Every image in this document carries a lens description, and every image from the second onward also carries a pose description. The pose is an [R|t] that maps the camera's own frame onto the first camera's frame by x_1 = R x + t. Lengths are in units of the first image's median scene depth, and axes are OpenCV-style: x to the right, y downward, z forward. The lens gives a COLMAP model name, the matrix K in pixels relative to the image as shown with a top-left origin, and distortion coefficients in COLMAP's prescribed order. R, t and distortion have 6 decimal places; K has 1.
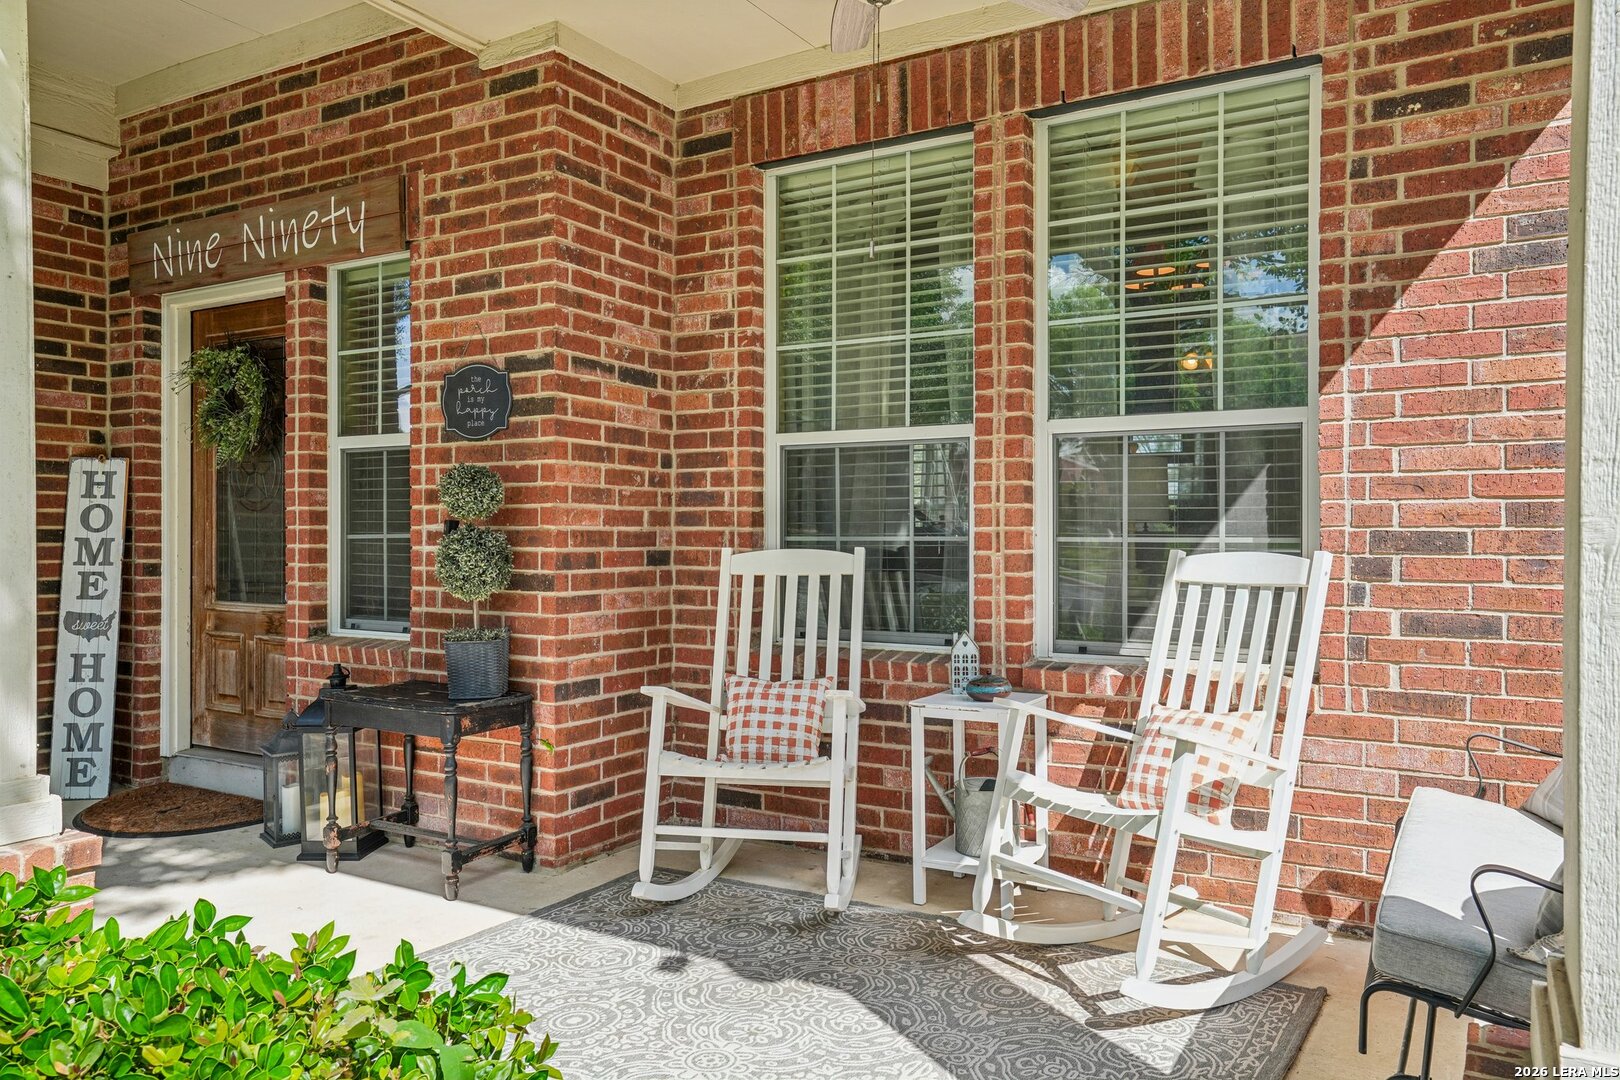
lens RADIAL K [[1150.0, 0, 805.4], [0, 1150.0, 537.3], [0, 0, 1]] dist [0.005111, 0.002208]
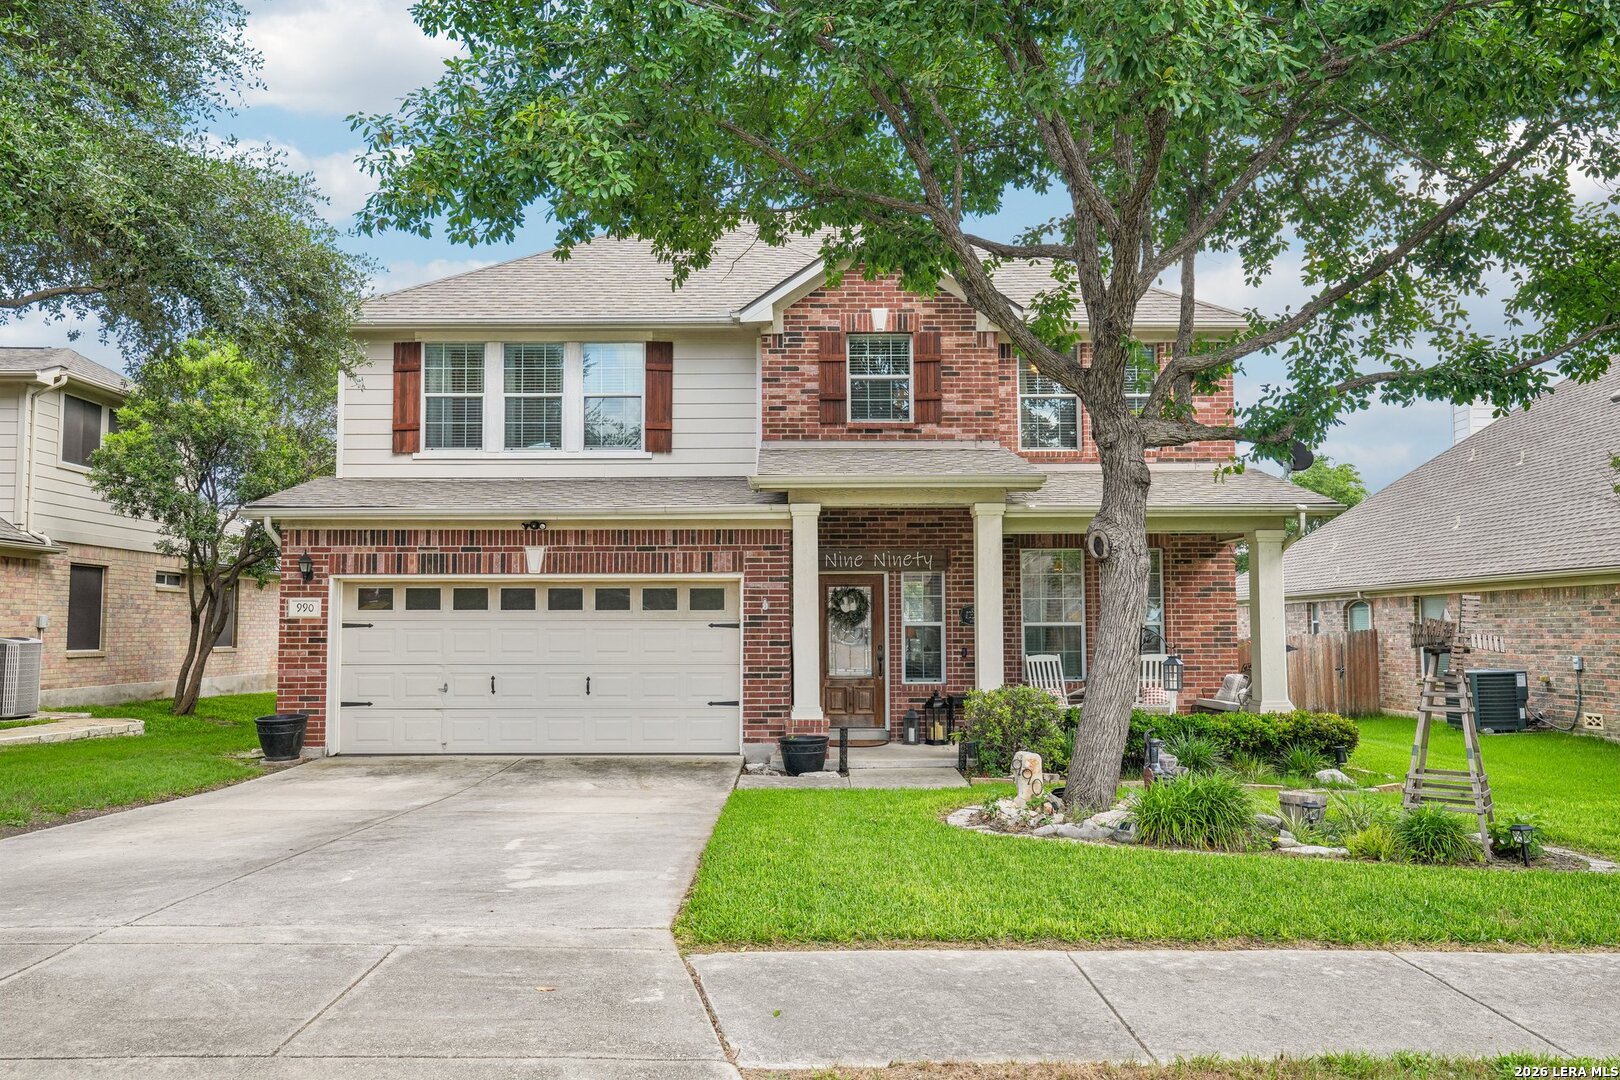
lens RADIAL K [[1300.9, 0, 808.6], [0, 1300.9, 544.8], [0, 0, 1]] dist [0.028785, 0.005441]
pose [[0.850908, 0.028665, 0.524532, -2.854445], [0.009674, 0.997486, -0.070204, -0.055769], [-0.525226, 0.064812, 0.848491, -2.199241]]
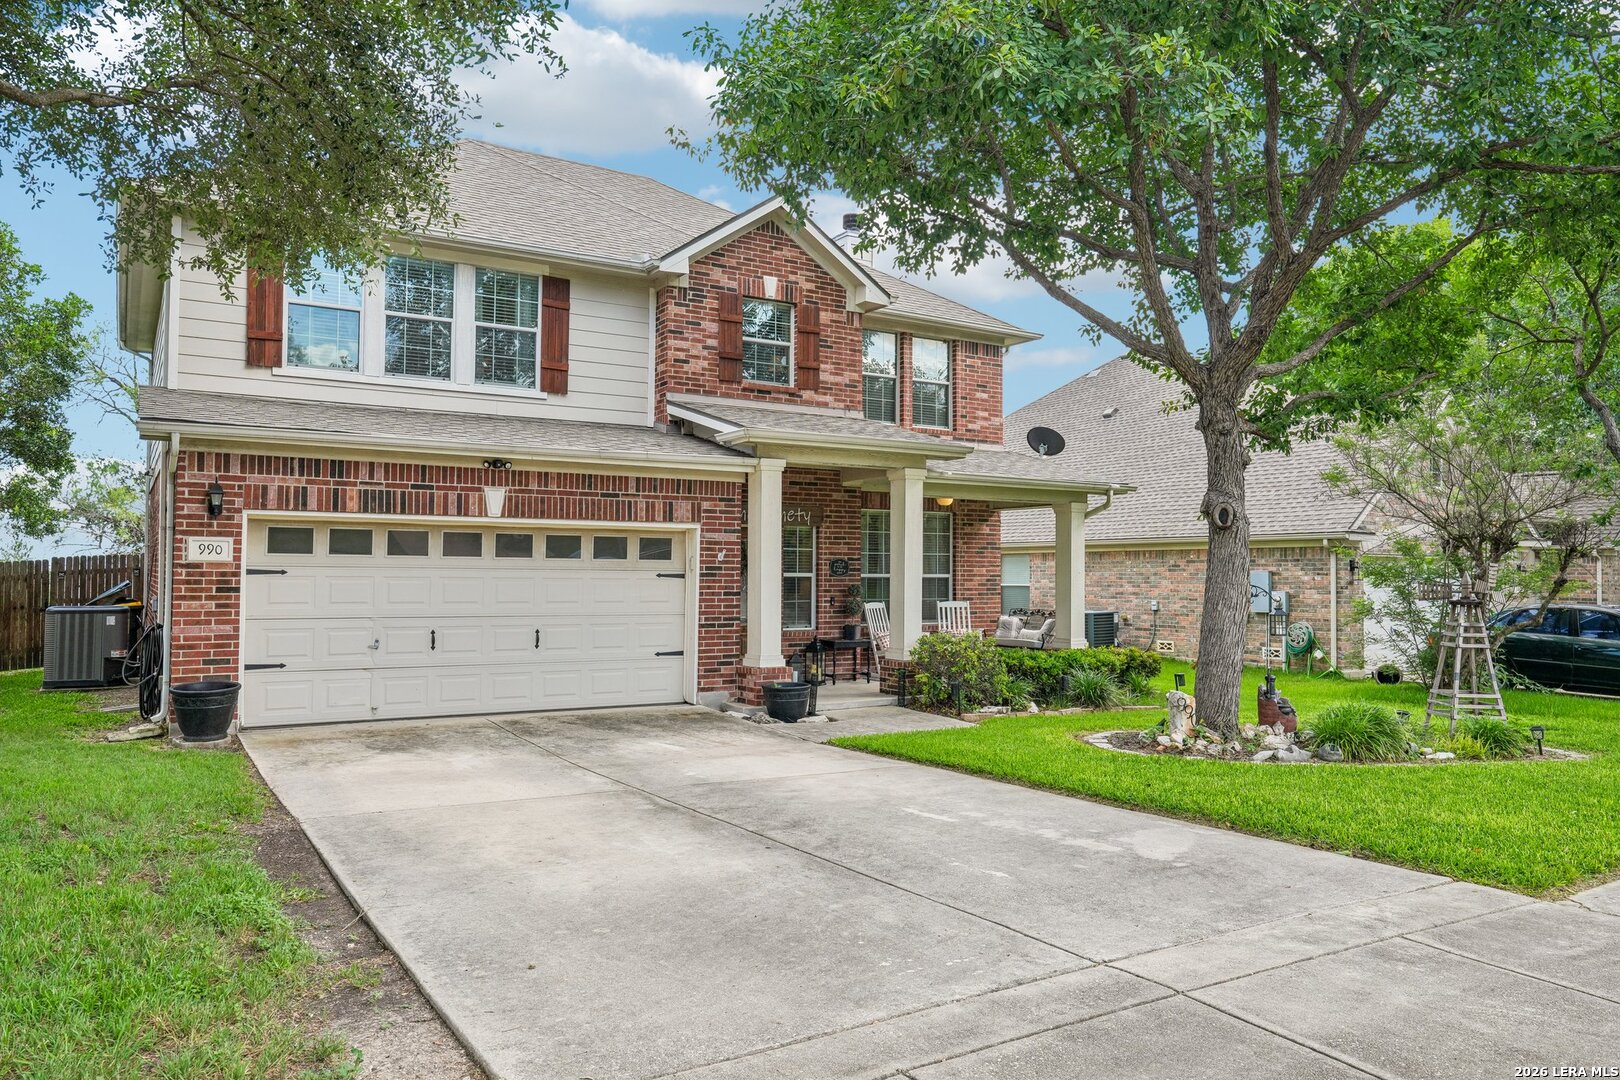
lens RADIAL K [[1128.1, 0, 812.7], [0, 1128.1, 535.9], [0, 0, 1]] dist [0.004532, 0.002393]
pose [[0.451066, 0.029942, 0.891988, -3.801641], [0.001975, 0.999401, -0.034546, -0.090560], [-0.892488, 0.017344, 0.450737, -0.687052]]
